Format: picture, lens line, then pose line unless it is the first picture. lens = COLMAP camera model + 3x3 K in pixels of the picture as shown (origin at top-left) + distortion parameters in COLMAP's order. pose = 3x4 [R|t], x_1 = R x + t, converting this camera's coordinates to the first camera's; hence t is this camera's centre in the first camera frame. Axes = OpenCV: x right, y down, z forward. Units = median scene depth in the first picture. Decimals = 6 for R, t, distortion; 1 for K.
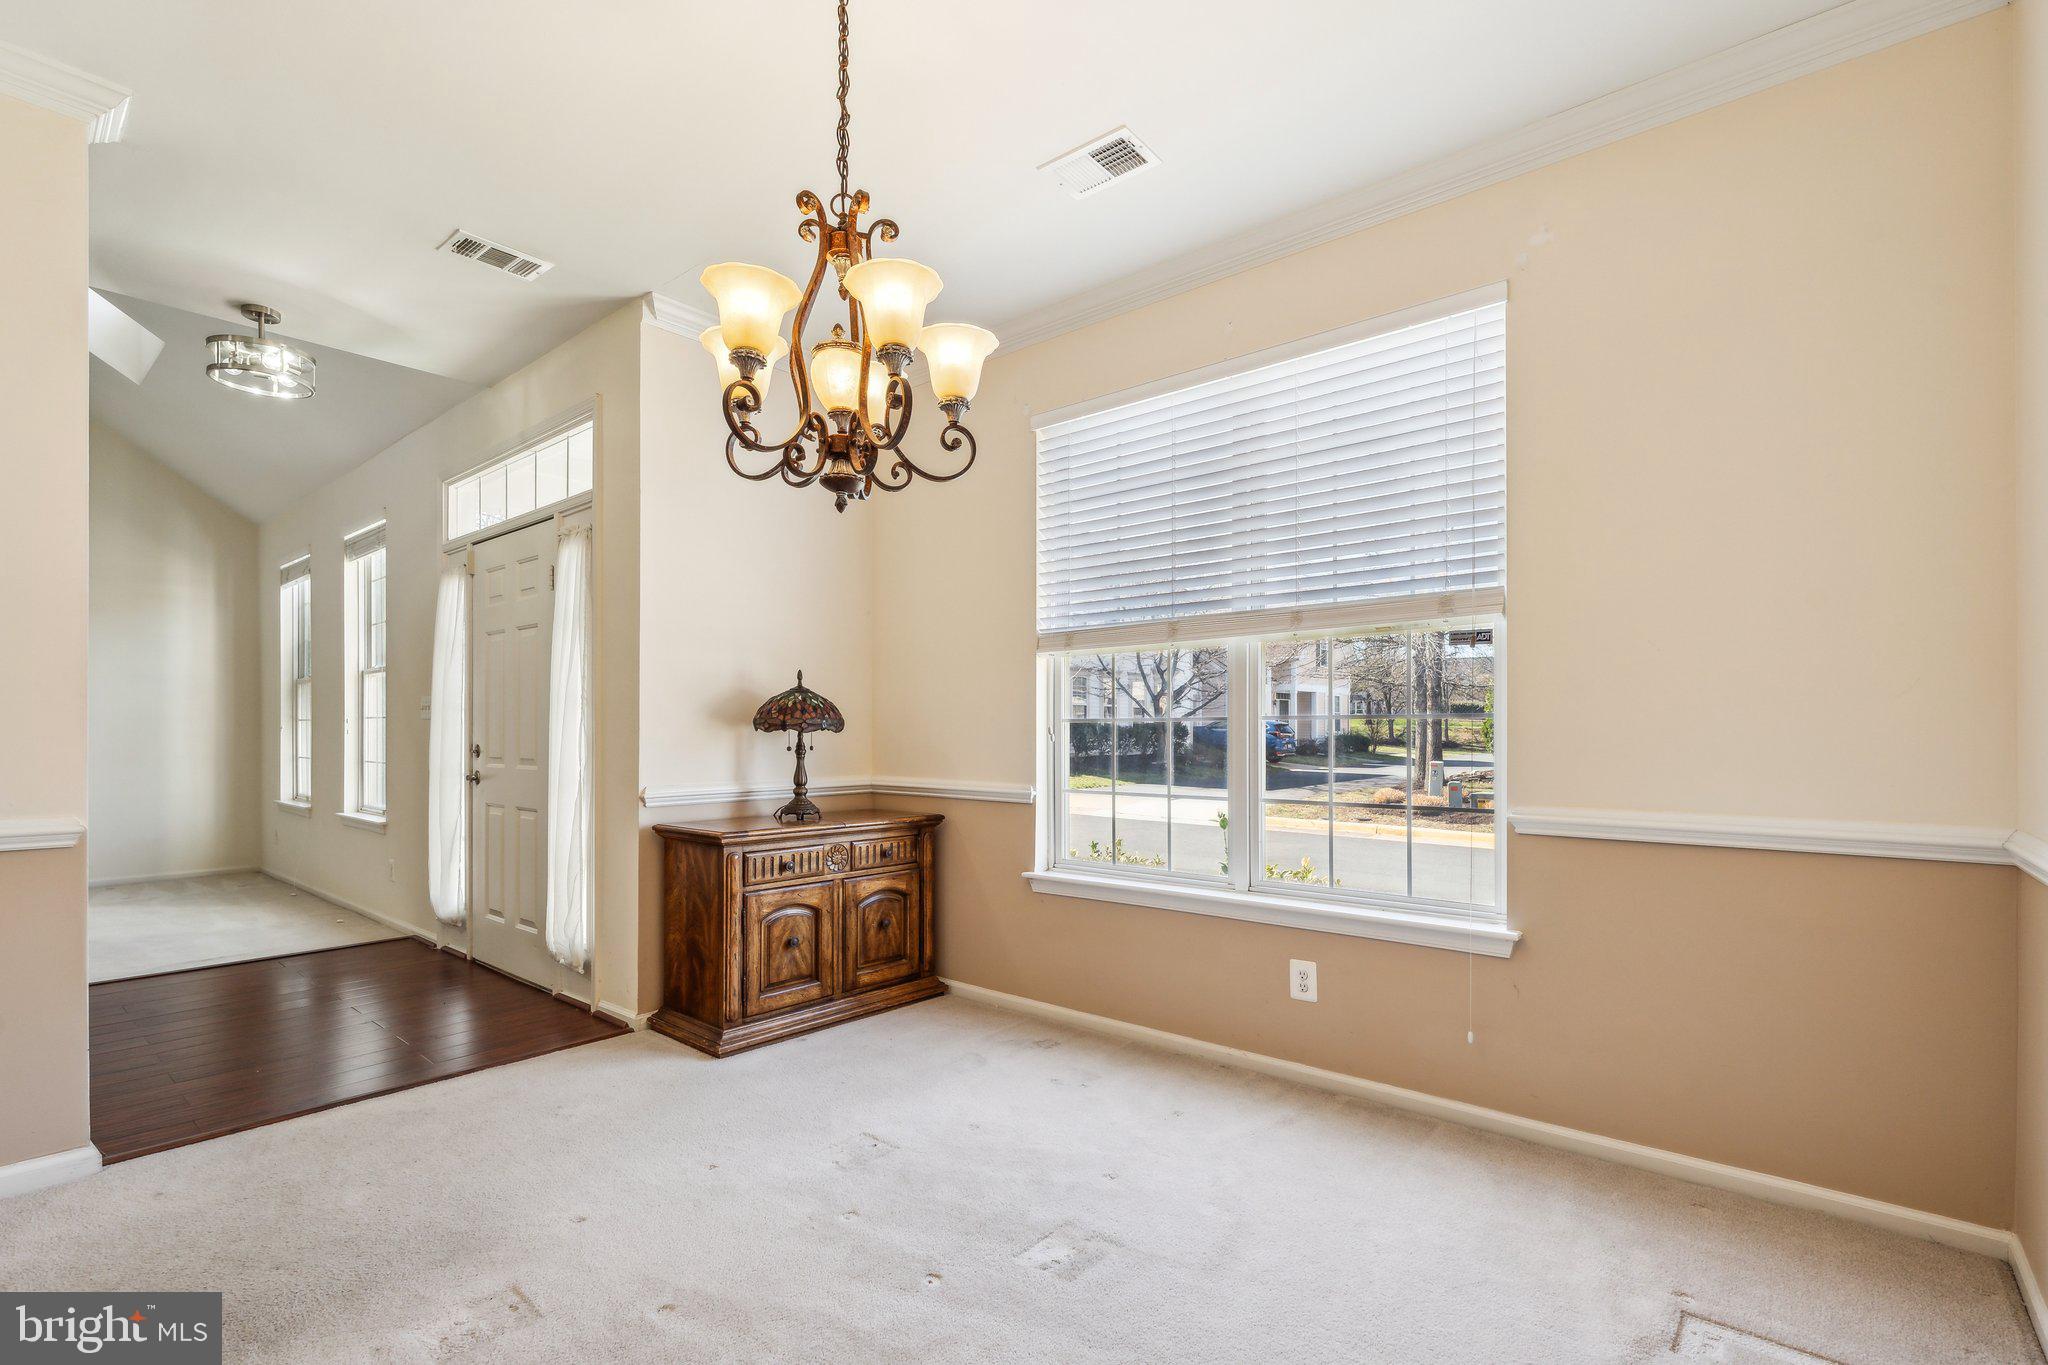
lens RADIAL K [[933.3, 0, 1016.7], [0, 933.3, 723.3], [0, 0, 1]] dist [-0.000839, 0.000051]
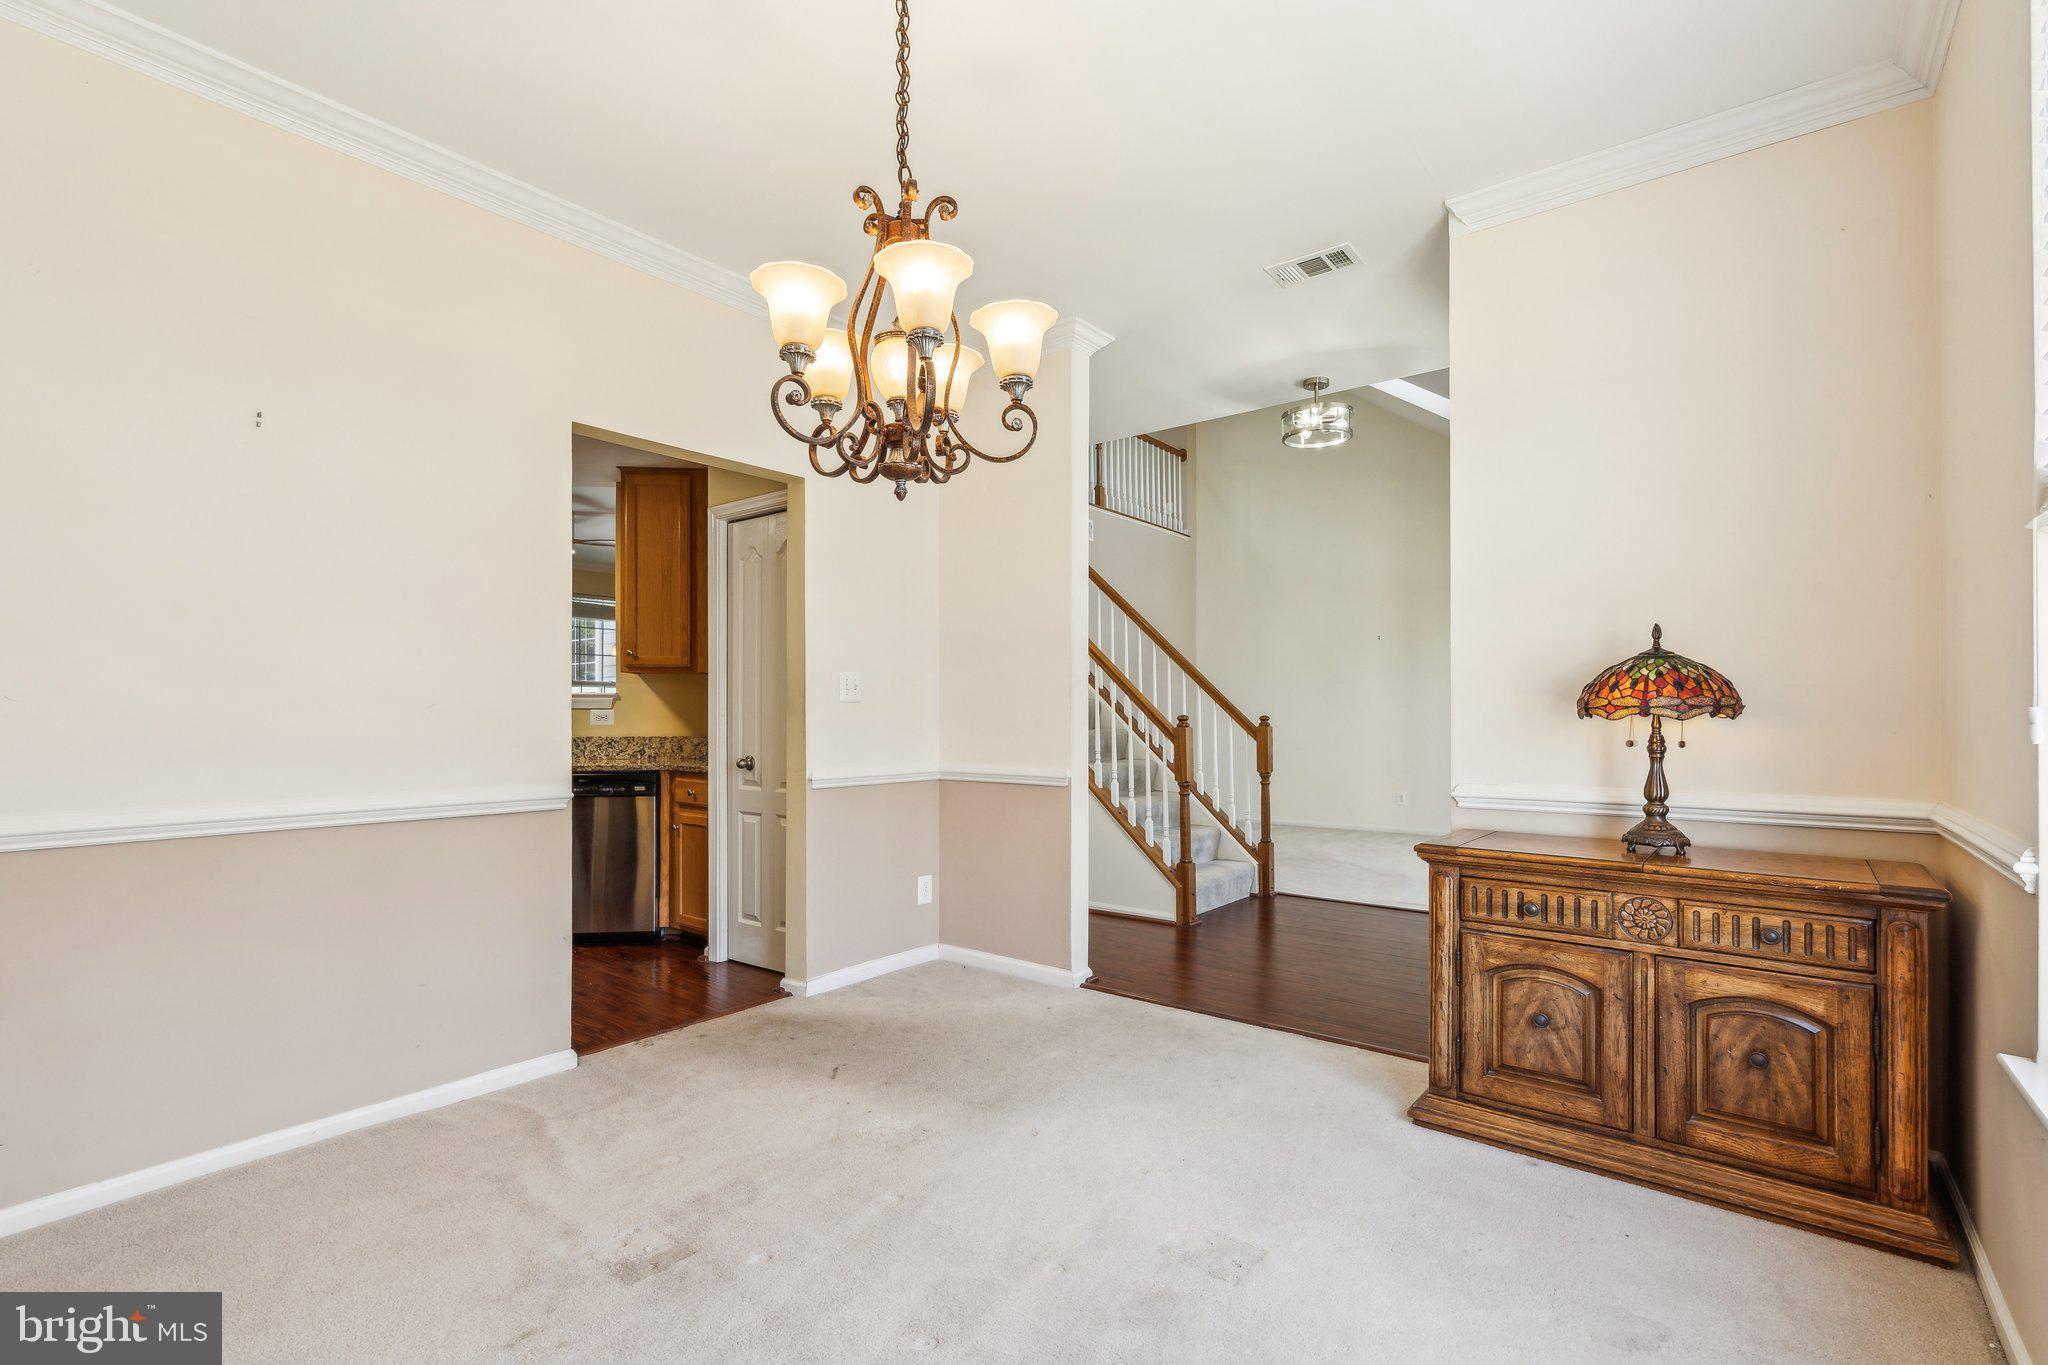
lens RADIAL K [[924.3, 0, 1020.6], [0, 924.3, 696.2], [0, 0, 1]] dist [-0.001762, -0.000033]
pose [[0.047663, -0.020437, -0.998654, 0.422029], [0.007553, 0.999769, -0.020100, 0.003399], [0.998835, -0.006585, 0.047806, 0.562254]]
